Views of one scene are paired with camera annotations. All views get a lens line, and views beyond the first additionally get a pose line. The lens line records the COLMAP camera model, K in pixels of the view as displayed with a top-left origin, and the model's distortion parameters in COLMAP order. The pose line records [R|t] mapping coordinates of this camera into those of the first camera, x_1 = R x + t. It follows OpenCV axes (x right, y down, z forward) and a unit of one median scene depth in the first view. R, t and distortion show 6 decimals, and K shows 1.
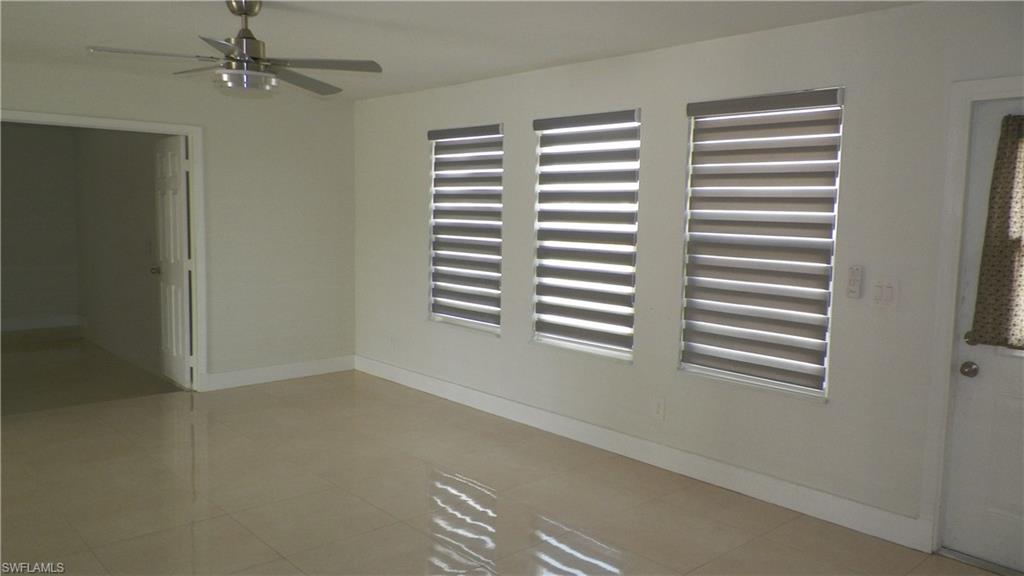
lens RADIAL K [[765.1, 0, 509.8], [0, 765.1, 284.8], [0, 0, 1]] dist [0.005218, 0.007041]
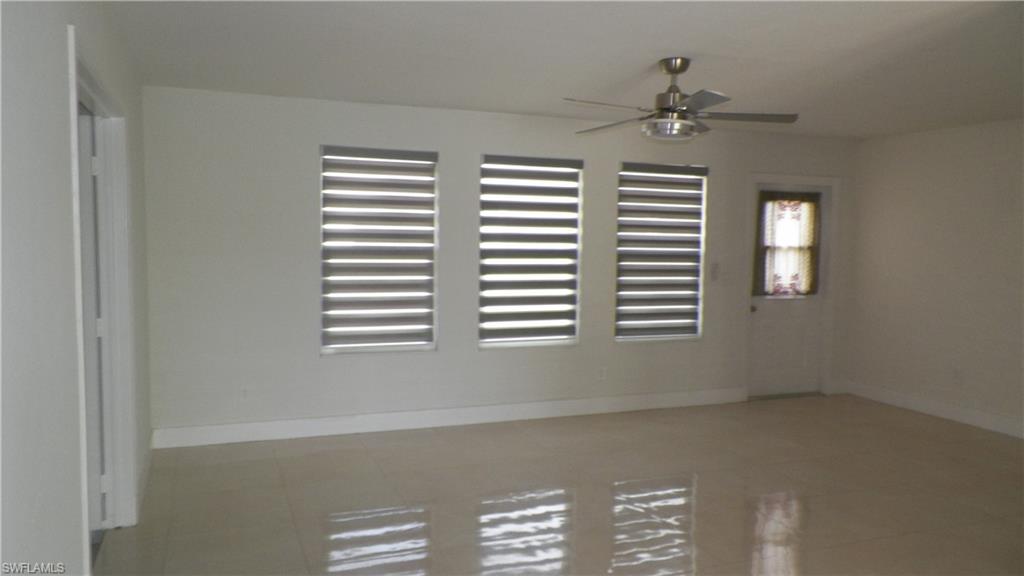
lens RADIAL K [[765.1, 0, 509.8], [0, 765.1, 284.8], [0, 0, 1]] dist [0.005218, 0.007041]
pose [[0.361413, -0.079184, 0.929037, -1.224800], [0.081842, 0.995236, 0.052988, -0.093005], [-0.928807, 0.056884, 0.366172, 0.653039]]
